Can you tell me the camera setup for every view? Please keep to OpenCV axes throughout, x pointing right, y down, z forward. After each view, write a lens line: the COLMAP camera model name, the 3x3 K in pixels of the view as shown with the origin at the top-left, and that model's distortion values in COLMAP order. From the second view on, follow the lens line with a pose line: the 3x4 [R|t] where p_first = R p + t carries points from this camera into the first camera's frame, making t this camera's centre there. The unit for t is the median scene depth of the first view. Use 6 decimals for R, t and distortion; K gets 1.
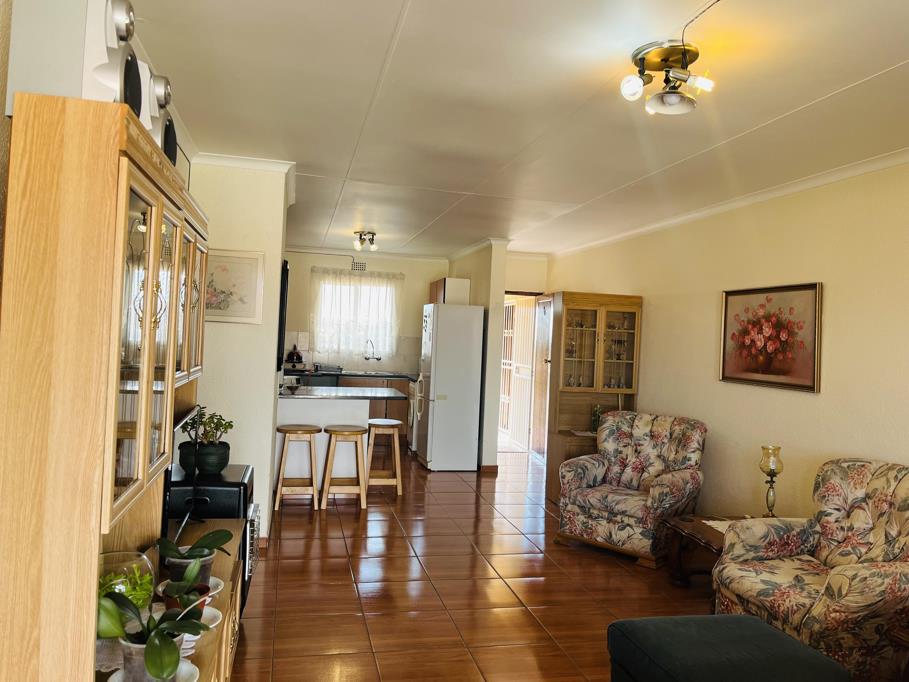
lens RADIAL K [[693.6, 0, 446.5], [0, 693.6, 334.0], [0, 0, 1]] dist [0.042561, -0.066258]
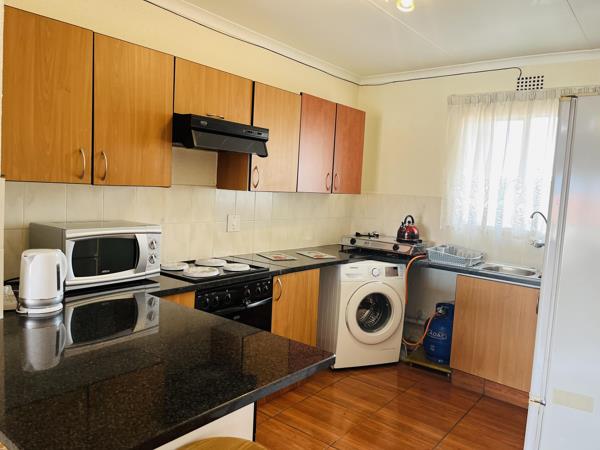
lens RADIAL K [[457.8, 0, 294.7], [0, 457.8, 220.4], [0, 0, 1]] dist [0.042561, -0.066258]
pose [[0.616050, 0.047687, -0.786262, 0.086451], [-0.022993, 0.998829, 0.042564, 0.005280], [0.787371, -0.008143, 0.616425, 0.899469]]
